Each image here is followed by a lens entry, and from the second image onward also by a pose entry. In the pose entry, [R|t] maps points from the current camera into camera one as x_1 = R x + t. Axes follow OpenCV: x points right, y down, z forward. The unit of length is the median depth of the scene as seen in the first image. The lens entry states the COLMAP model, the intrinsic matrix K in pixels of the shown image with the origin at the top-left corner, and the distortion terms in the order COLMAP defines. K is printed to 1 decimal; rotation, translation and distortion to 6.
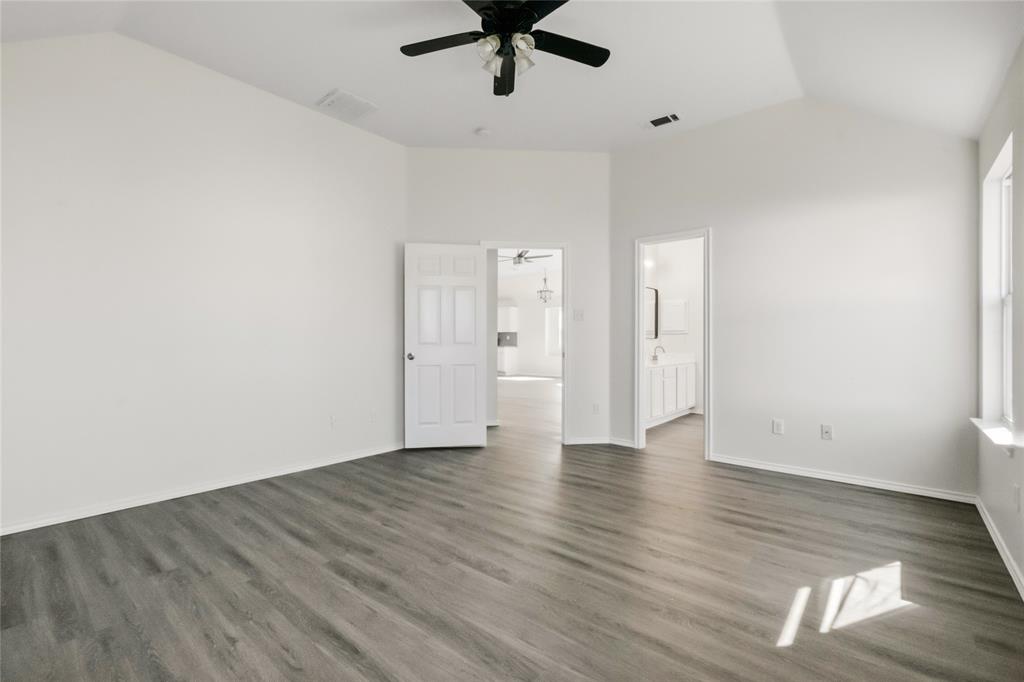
lens RADIAL K [[448.0, 0, 510.3], [0, 448.0, 339.4], [0, 0, 1]] dist [-0.003741, -0.000572]
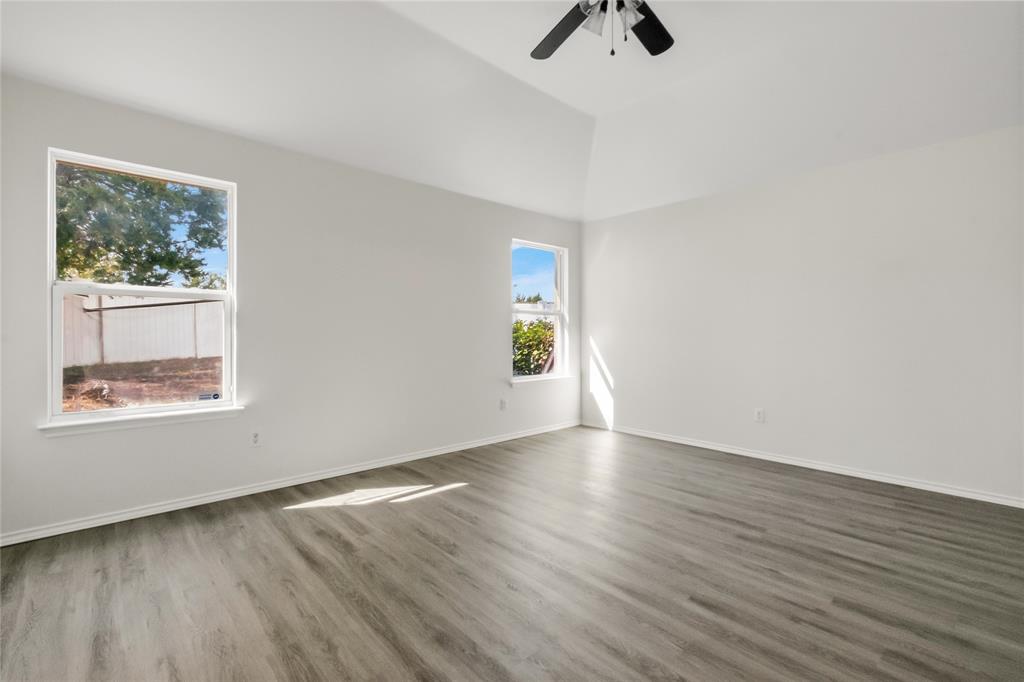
lens RADIAL K [[450.5, 0, 510.9], [0, 450.5, 335.2], [0, 0, 1]] dist [-0.002990, -0.001080]
pose [[-0.991261, -0.003337, 0.131875, 0.077457], [-0.004321, 0.999965, -0.007176, 0.011904], [-0.131847, -0.007683, -0.991240, 1.996449]]
